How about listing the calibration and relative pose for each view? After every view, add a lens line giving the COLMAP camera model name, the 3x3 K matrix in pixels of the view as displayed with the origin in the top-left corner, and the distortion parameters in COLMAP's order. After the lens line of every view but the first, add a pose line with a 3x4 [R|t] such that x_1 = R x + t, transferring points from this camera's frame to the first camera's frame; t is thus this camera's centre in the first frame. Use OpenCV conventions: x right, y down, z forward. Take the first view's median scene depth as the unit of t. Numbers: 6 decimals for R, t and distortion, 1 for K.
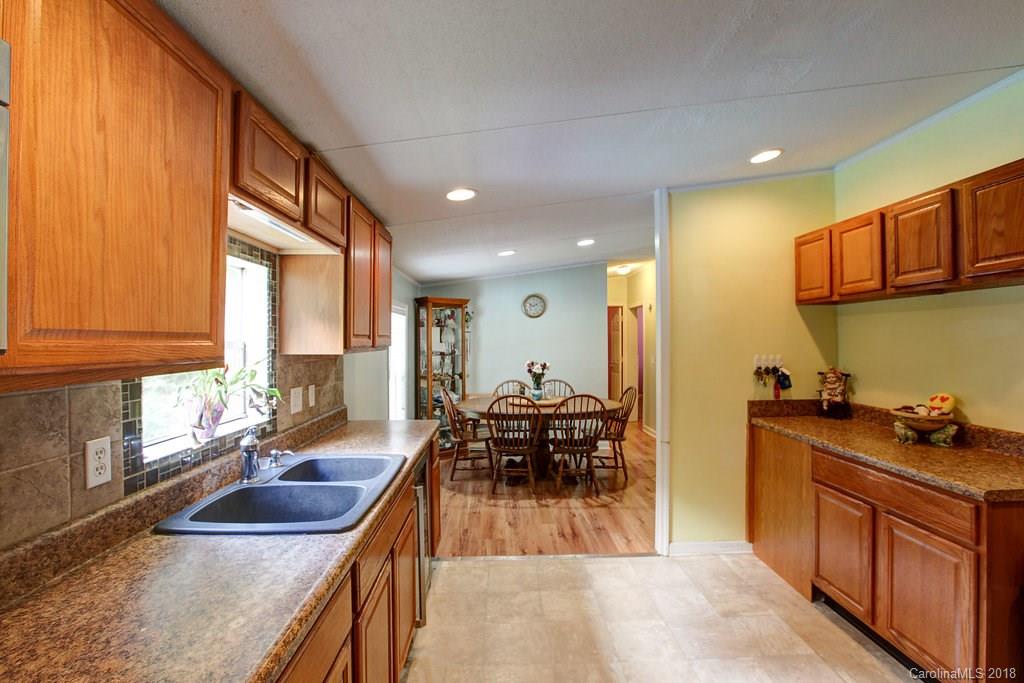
lens RADIAL K [[463.8, 0, 516.8], [0, 463.8, 341.3], [0, 0, 1]] dist [-0.052653, 0.017797]
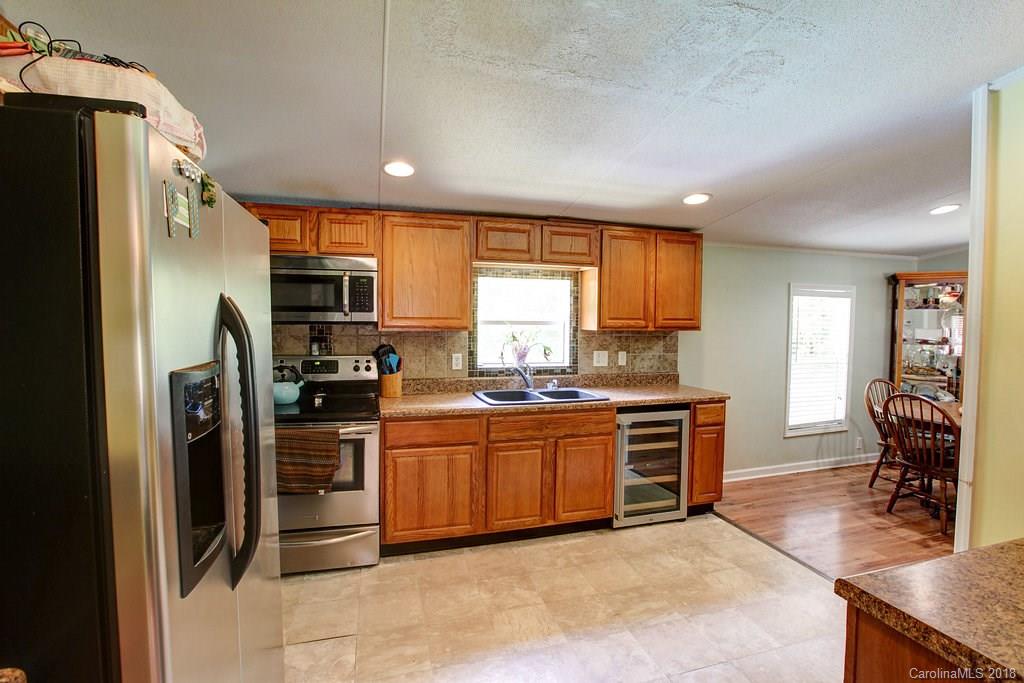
lens RADIAL K [[463.8, 0, 516.8], [0, 463.8, 341.3], [0, 0, 1]] dist [-0.052653, 0.017797]
pose [[0.252660, 0.043976, -0.966555, 0.813643], [-0.011244, 0.999033, 0.042515, 0.000297], [0.967490, 0.000126, 0.252910, 0.235233]]
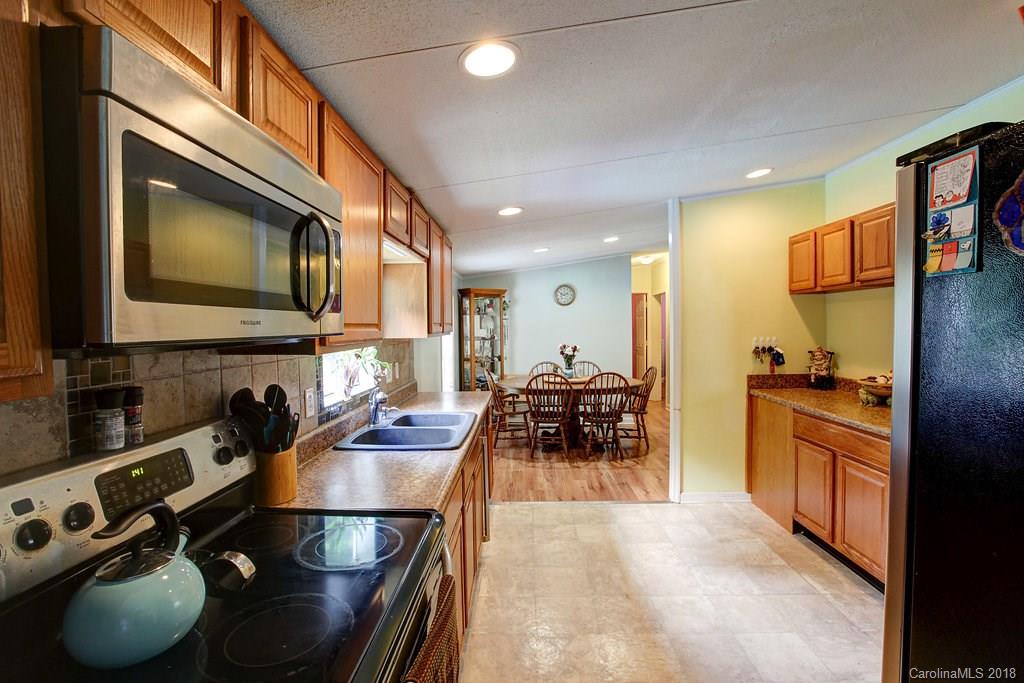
lens RADIAL K [[463.8, 0, 516.8], [0, 463.8, 341.3], [0, 0, 1]] dist [-0.052653, 0.017797]
pose [[0.998306, -0.007158, -0.057735, -0.028827], [0.008924, 0.999498, 0.030392, -0.000342], [0.057489, -0.030856, 0.997869, -0.241380]]
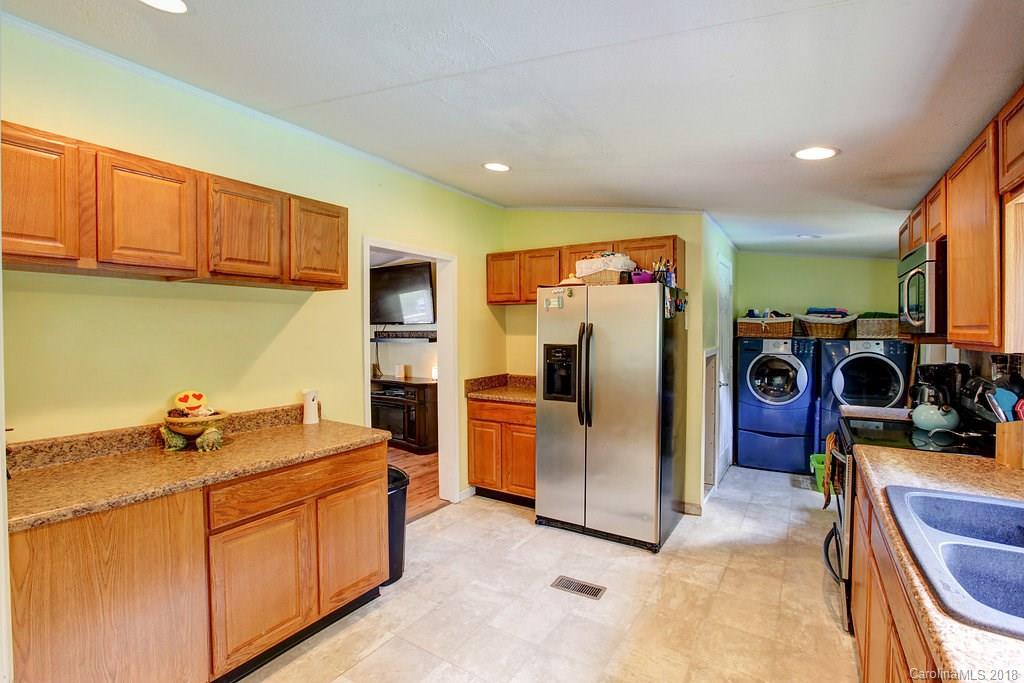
lens RADIAL K [[463.8, 0, 516.8], [0, 463.8, 341.3], [0, 0, 1]] dist [-0.052653, 0.017797]
pose [[-0.822653, -0.009656, 0.568461, -0.102269], [0.002674, 0.999779, 0.020851, -0.003068], [-0.568537, 0.018673, -0.822446, 1.088821]]
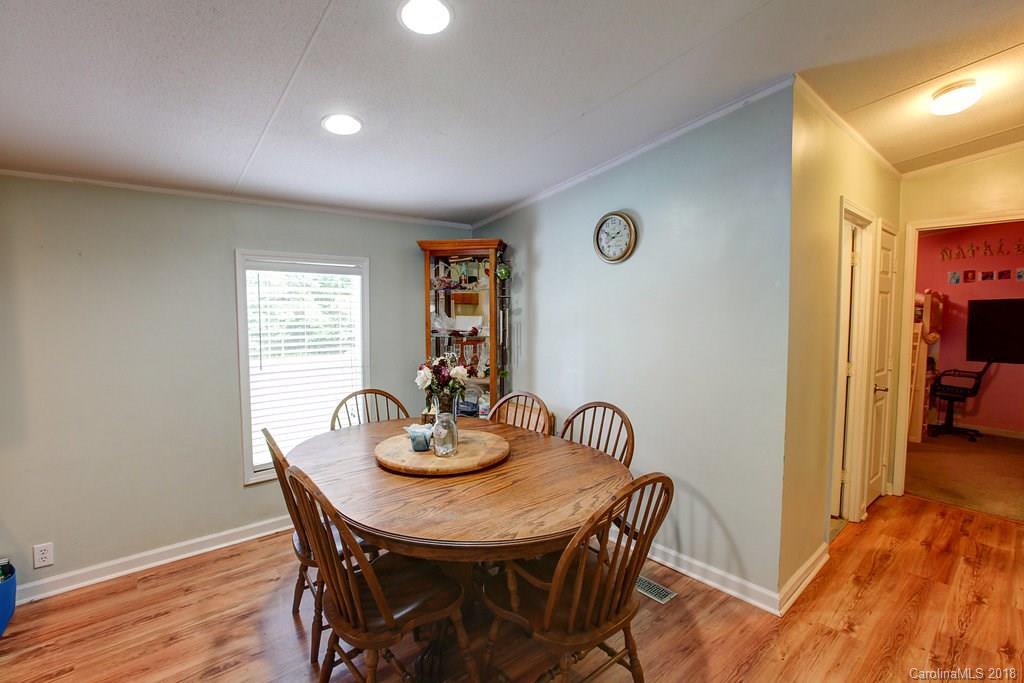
lens RADIAL K [[463.8, 0, 516.8], [0, 463.8, 341.3], [0, 0, 1]] dist [-0.052653, 0.017797]
pose [[0.617384, 0.047815, -0.785207, 0.722711], [-0.000465, 0.998173, 0.060418, -0.000646], [0.786662, -0.036936, 0.616279, 1.343266]]
